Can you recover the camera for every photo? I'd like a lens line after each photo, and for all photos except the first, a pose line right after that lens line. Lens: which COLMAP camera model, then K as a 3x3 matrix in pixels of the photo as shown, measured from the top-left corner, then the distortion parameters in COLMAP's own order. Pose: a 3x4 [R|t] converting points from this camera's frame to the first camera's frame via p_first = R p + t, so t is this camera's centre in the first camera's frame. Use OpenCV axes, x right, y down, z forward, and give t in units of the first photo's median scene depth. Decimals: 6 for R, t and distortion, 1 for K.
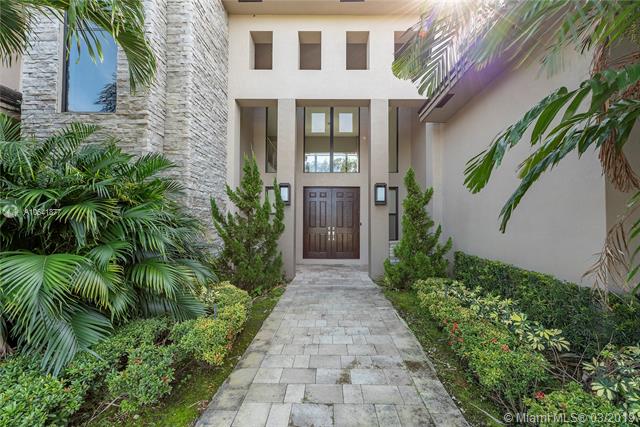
lens RADIAL K [[257.6, 0, 322.7], [0, 257.6, 213.8], [0, 0, 1]] dist [-0.000403, -0.000011]
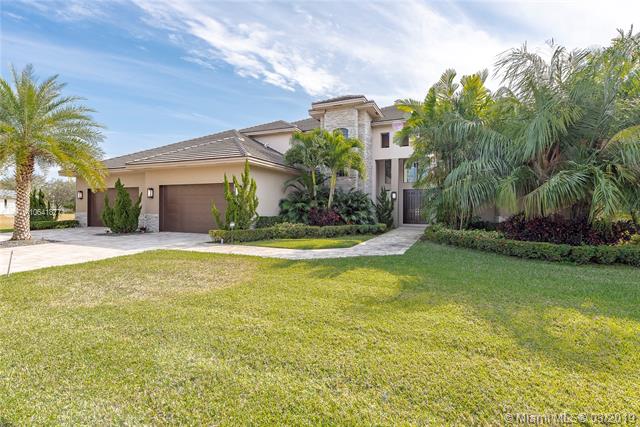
lens RADIAL K [[312.9, 0, 319.9], [0, 312.9, 209.0], [0, 0, 1]] dist [0.019650, -0.000193]
pose [[0.927356, -0.000695, -0.374179, 0.337812], [0.011214, 0.999601, 0.025934, -0.030760], [0.374011, -0.028246, 0.926994, -2.207123]]
